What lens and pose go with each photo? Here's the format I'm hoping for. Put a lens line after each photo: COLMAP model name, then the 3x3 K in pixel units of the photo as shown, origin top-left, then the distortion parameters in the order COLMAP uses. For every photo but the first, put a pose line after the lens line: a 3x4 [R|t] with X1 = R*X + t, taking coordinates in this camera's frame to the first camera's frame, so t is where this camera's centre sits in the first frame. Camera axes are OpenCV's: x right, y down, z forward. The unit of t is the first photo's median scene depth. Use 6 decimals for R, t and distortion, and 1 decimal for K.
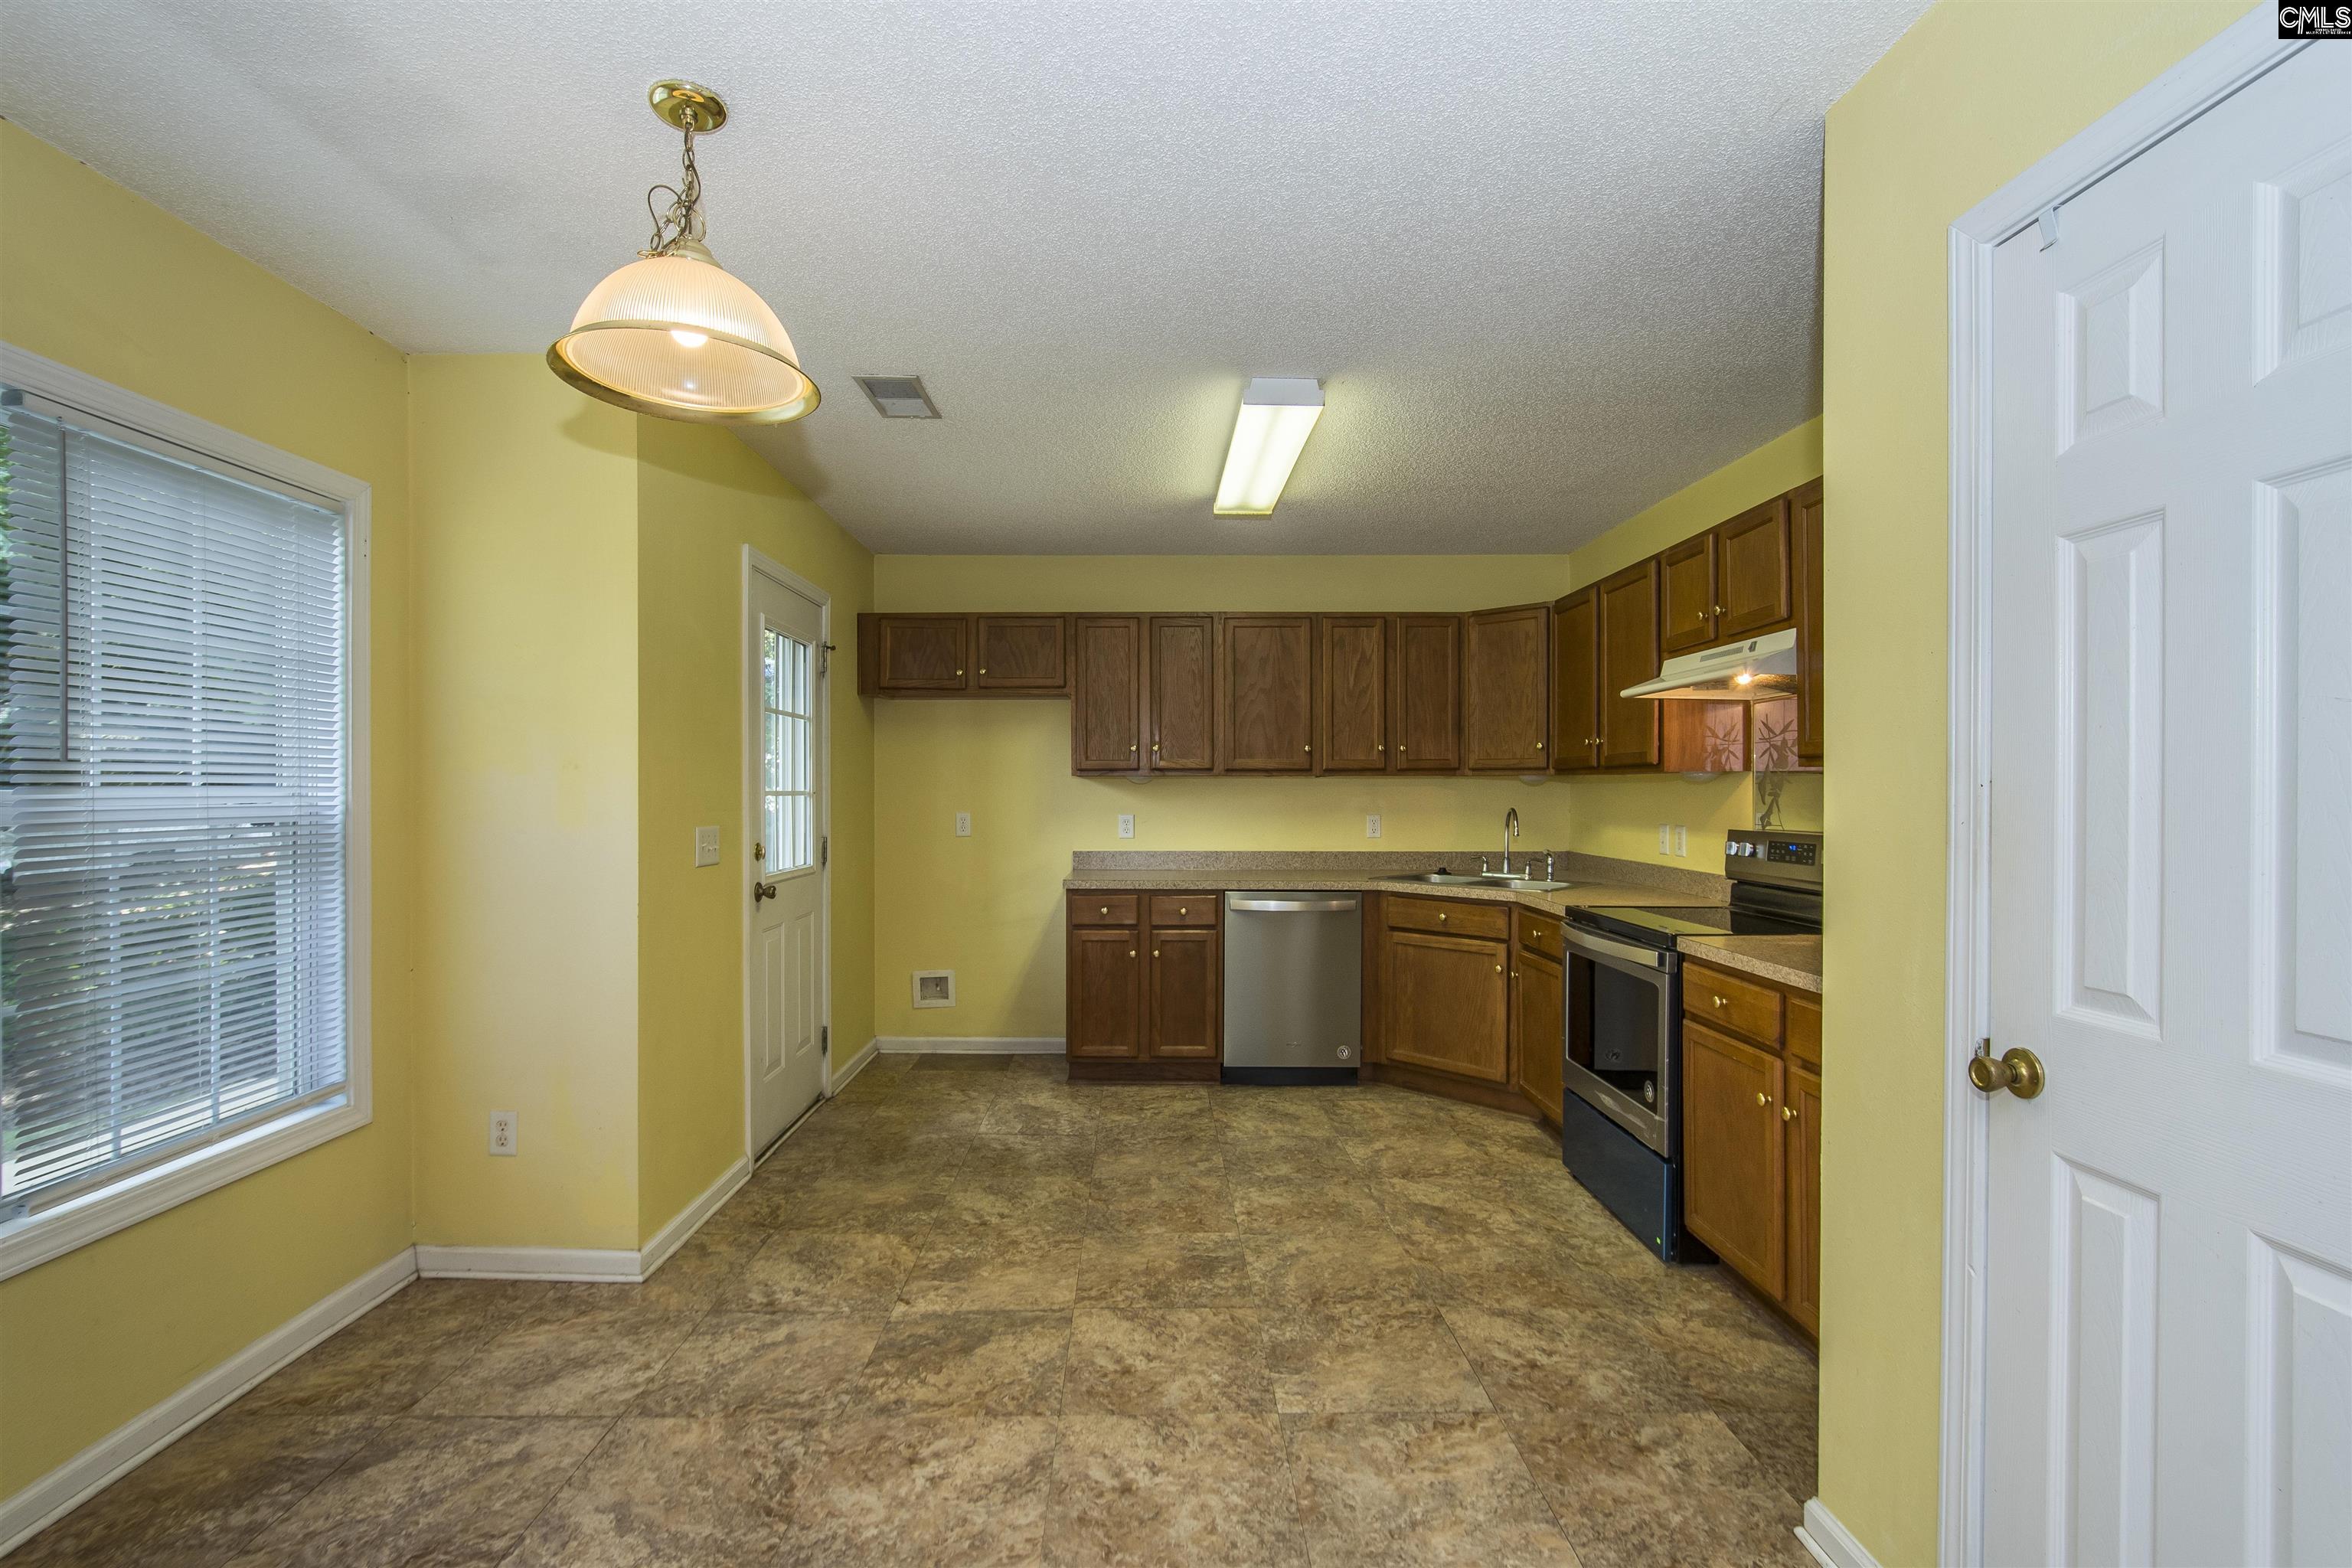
lens RADIAL K [[1069.9, 0, 1148.0], [0, 1069.9, 794.0], [0, 0, 1]] dist [0.001112, -0.003947]
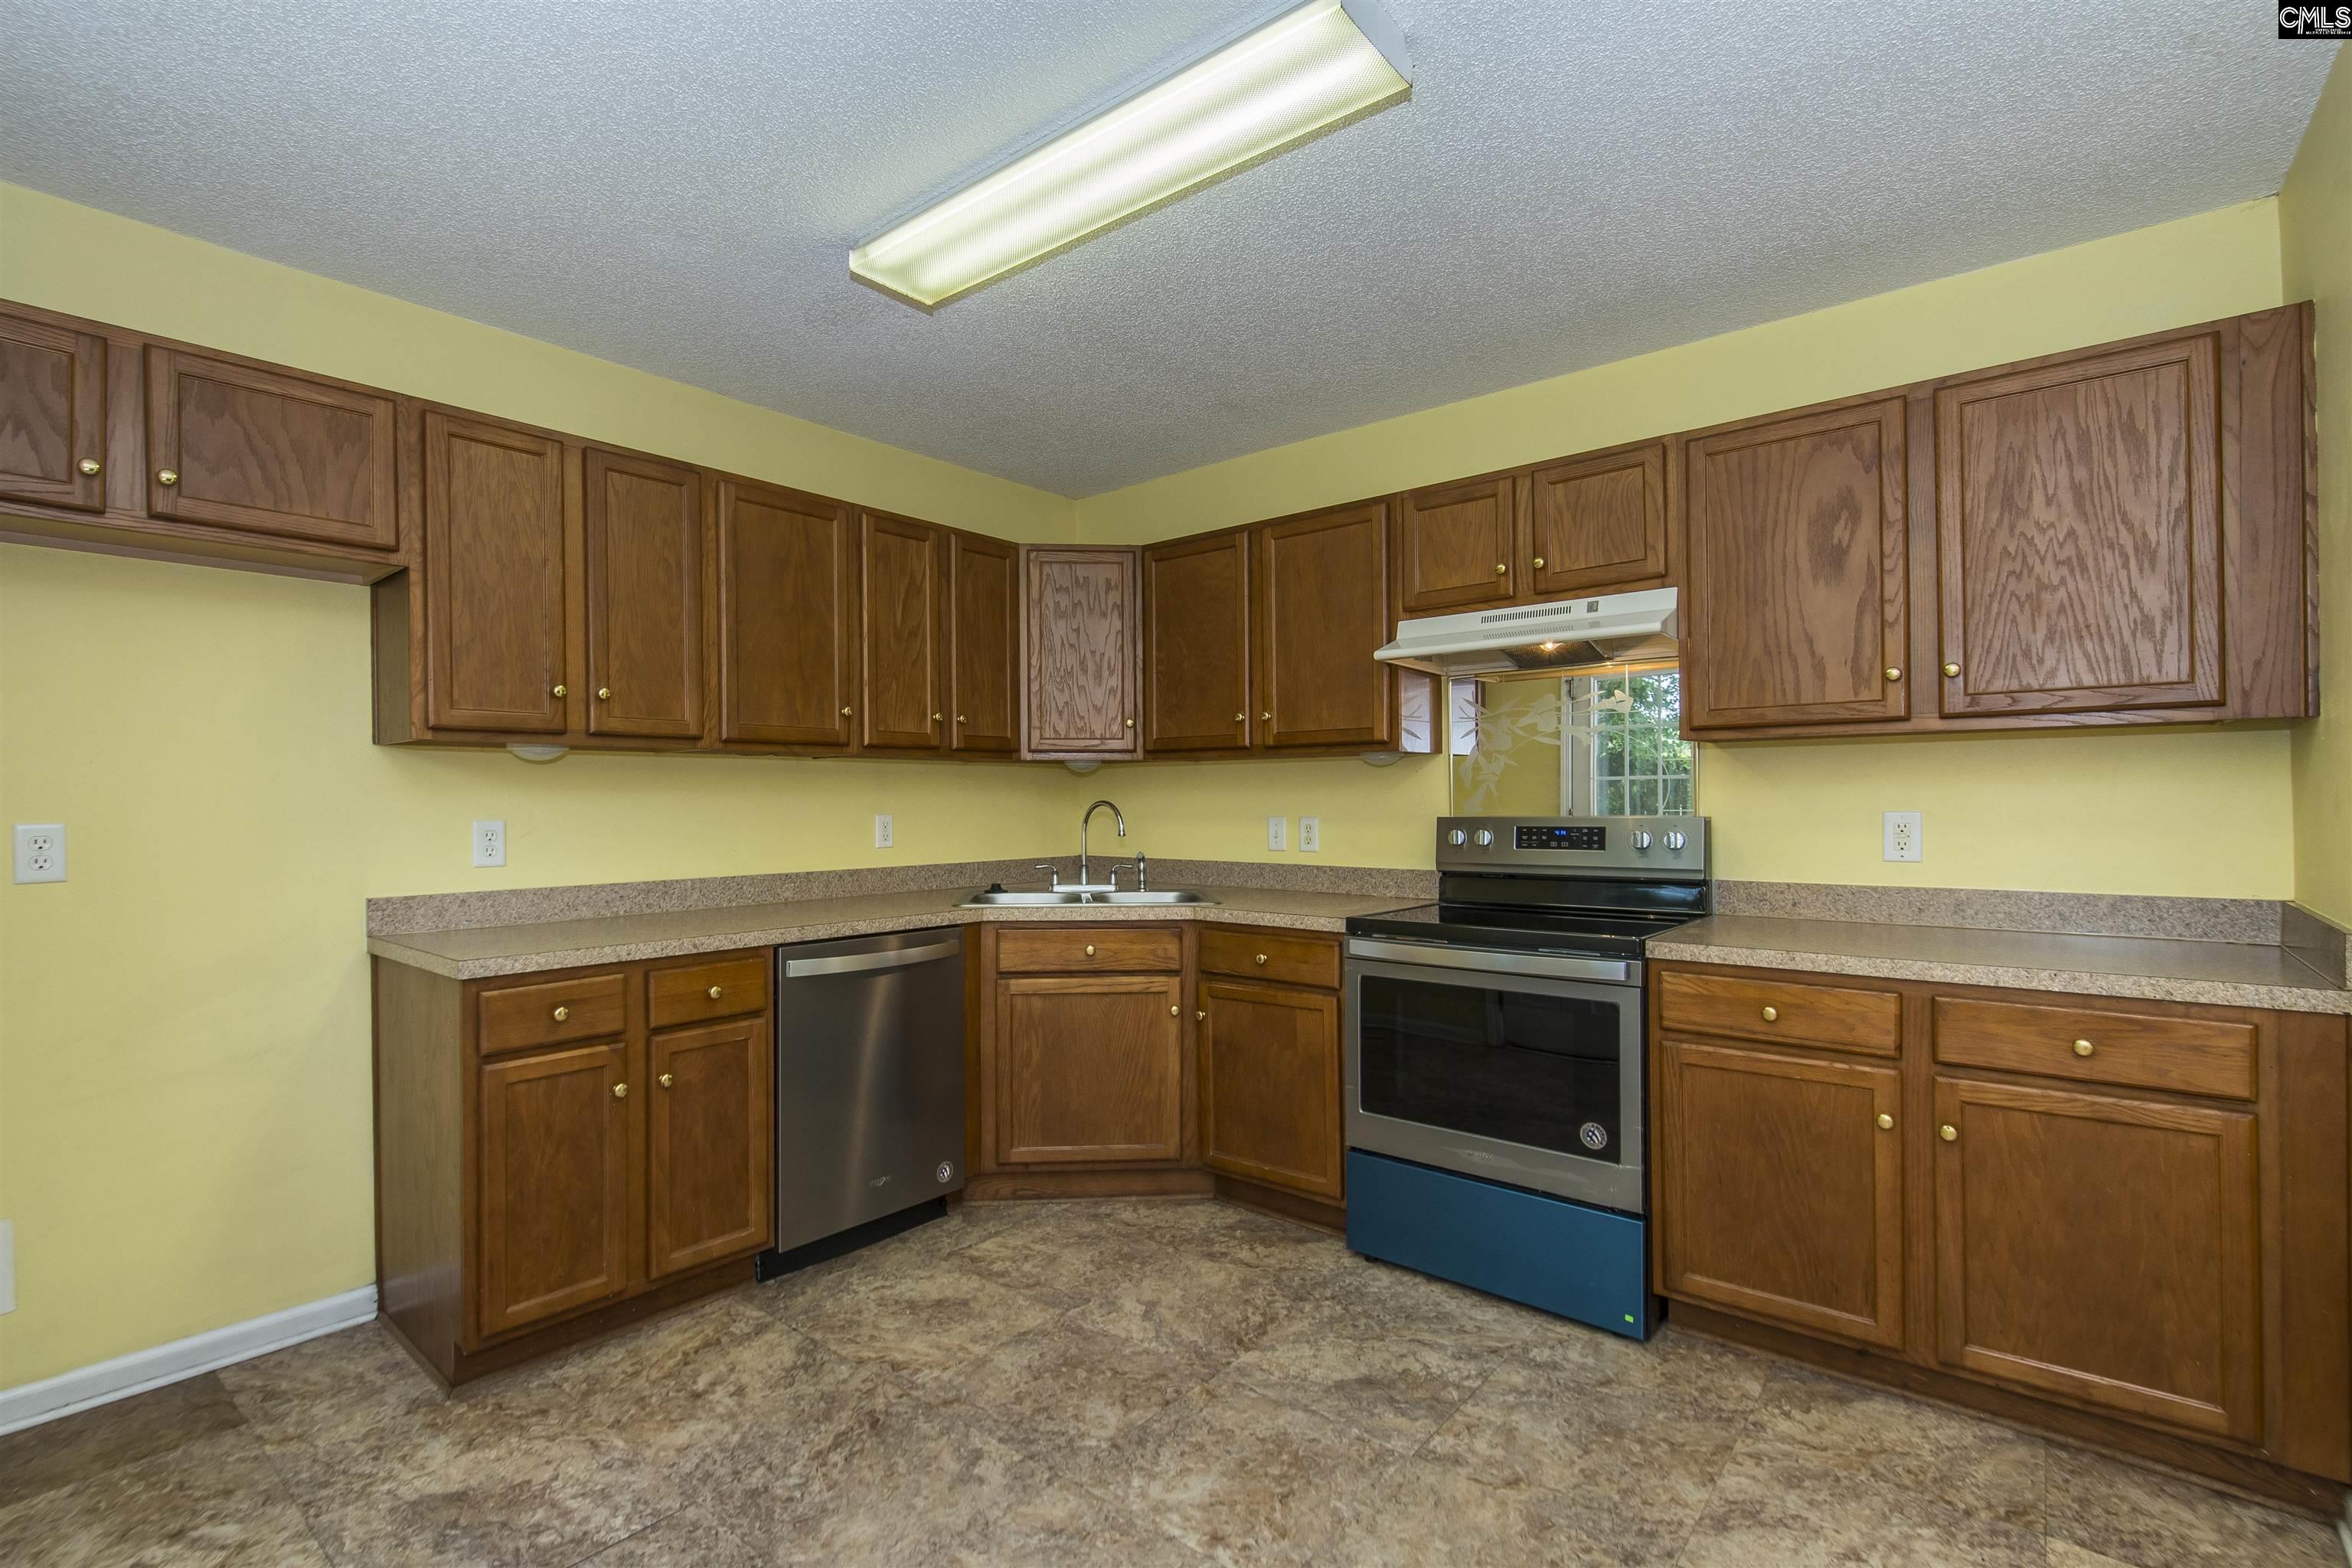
lens RADIAL K [[1069.9, 0, 1146.9], [0, 1069.9, 798.7], [0, 0, 1]] dist [0.001112, -0.003947]
pose [[0.646947, -0.003447, 0.762527, -0.301004], [0.009515, 0.999948, -0.003553, 0.018663], [-0.762475, 0.009554, 0.646947, 0.601301]]
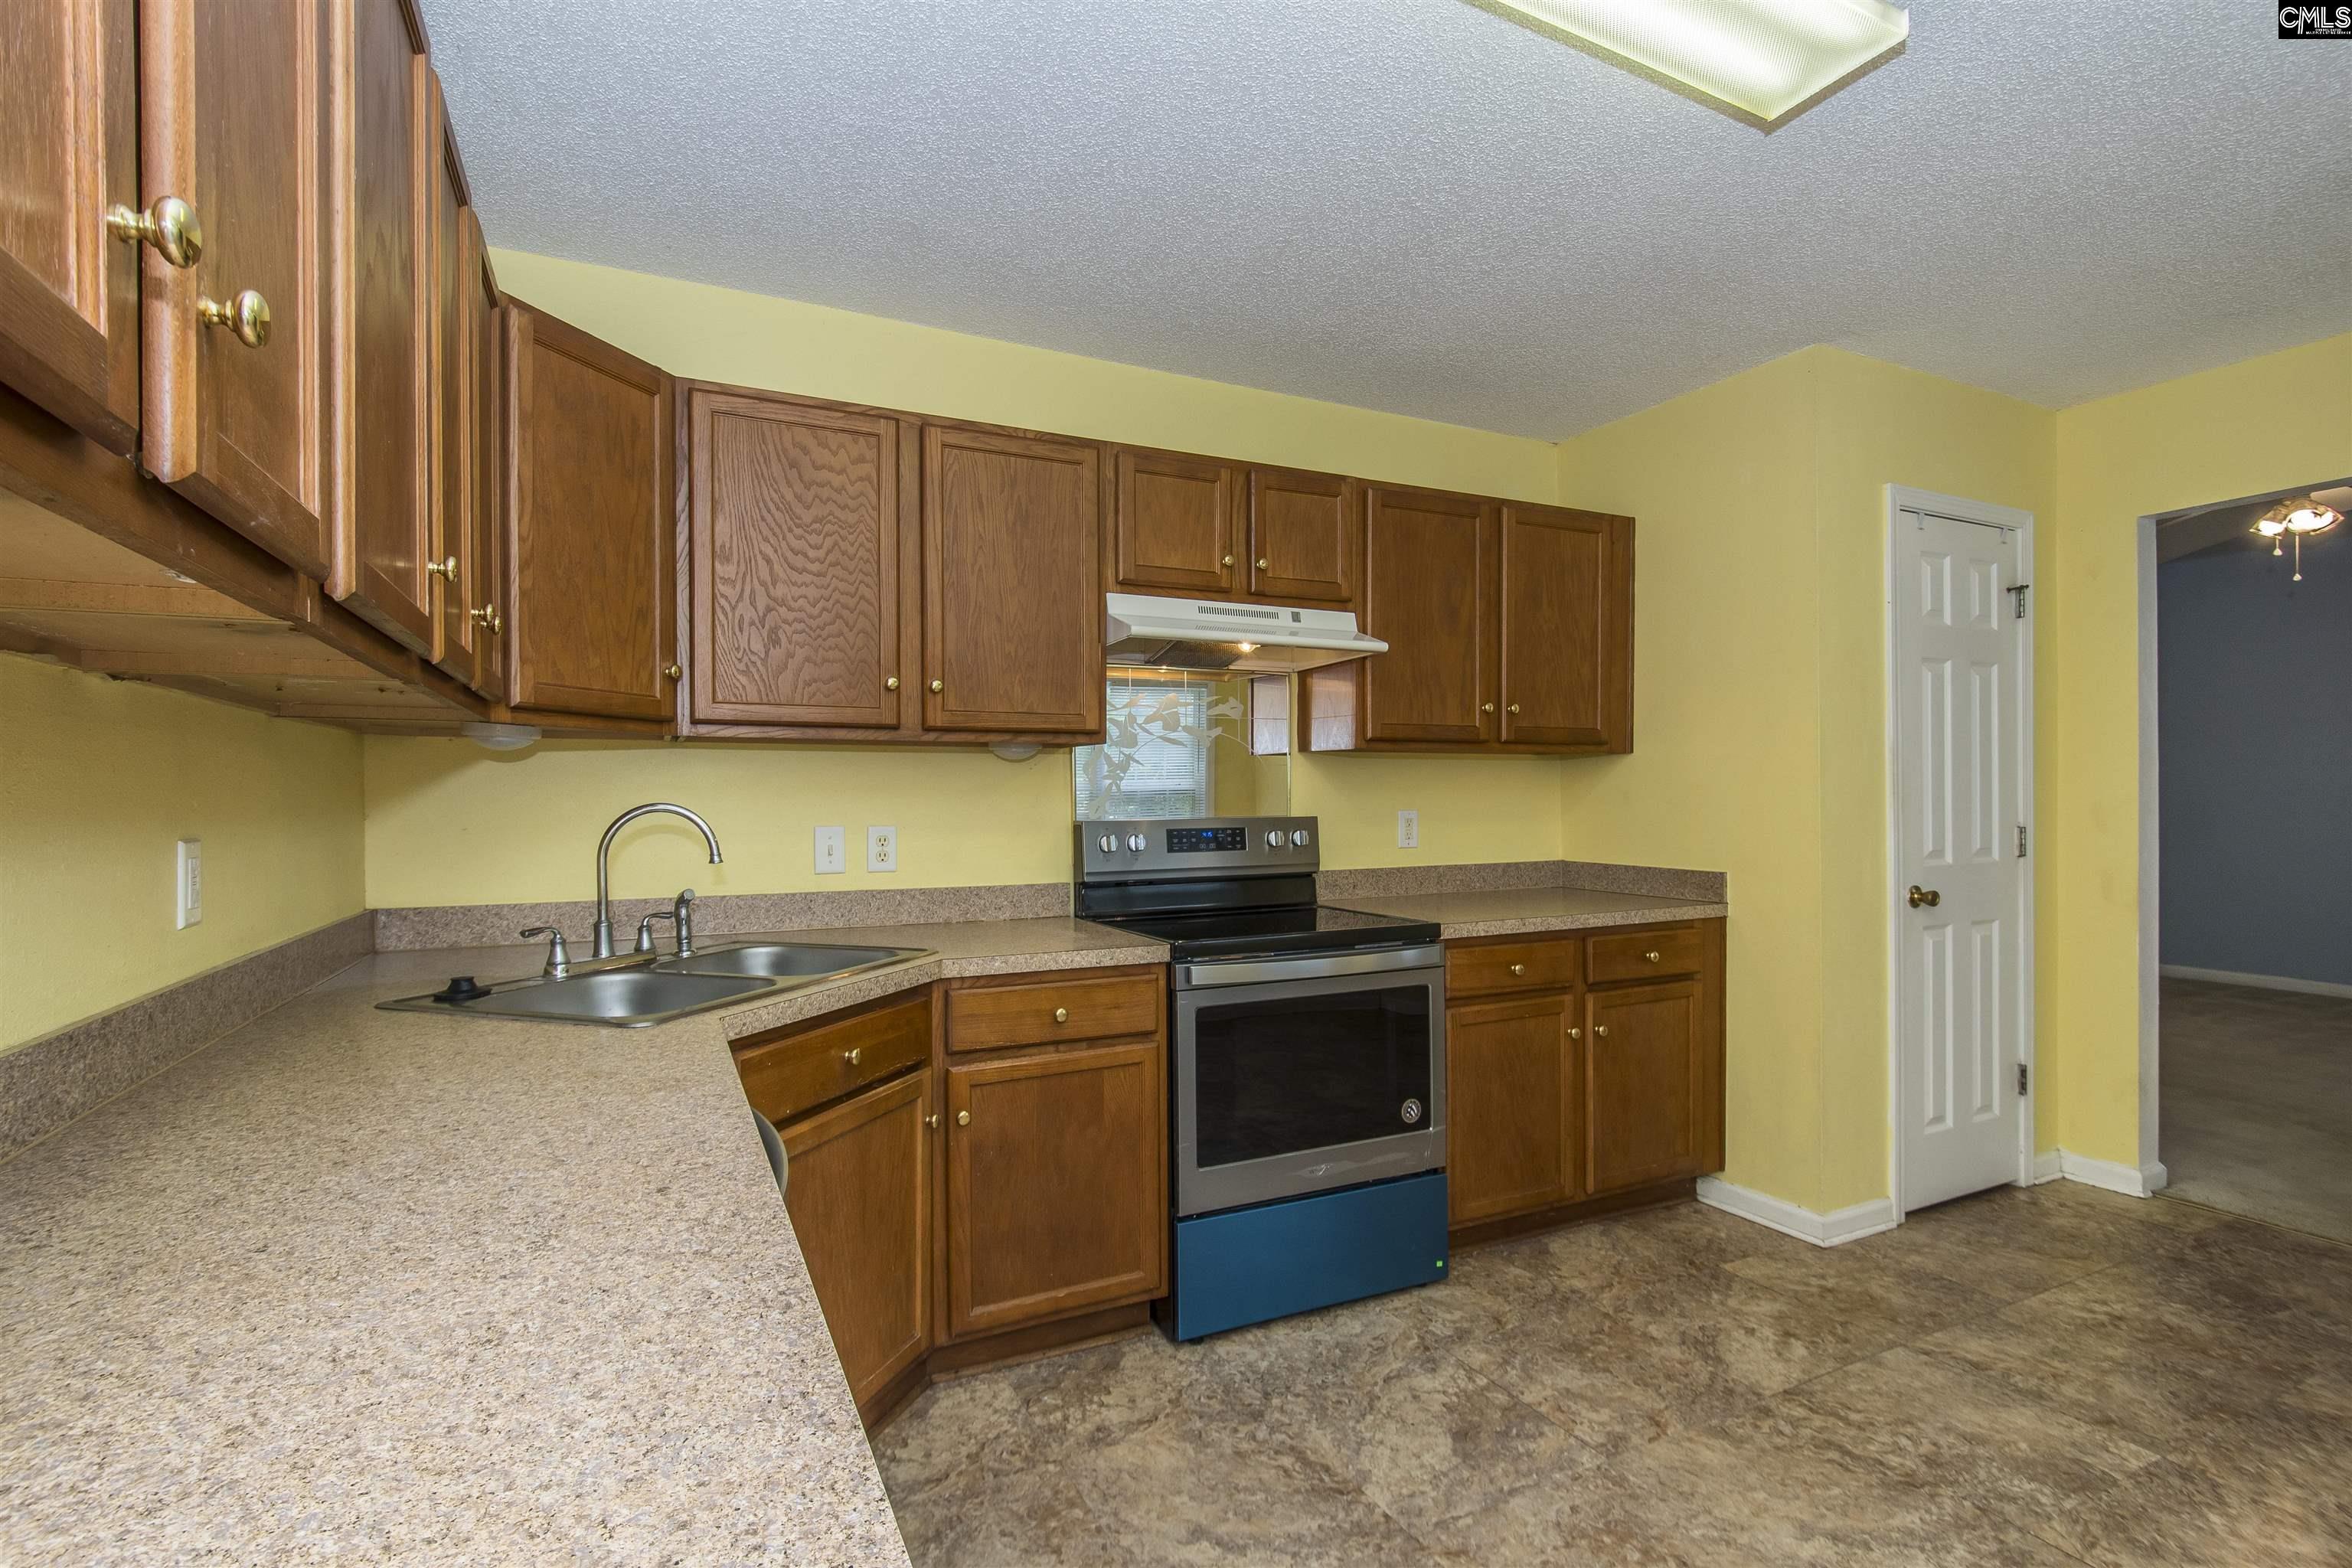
lens RADIAL K [[1069.9, 0, 1150.2], [0, 1069.9, 801.0], [0, 0, 1]] dist [0.001112, -0.003947]
pose [[-0.427315, -0.001269, 0.904102, -0.190617], [0.009404, 0.999939, 0.005849, 0.014029], [-0.904054, 0.011001, -0.427277, 1.286604]]
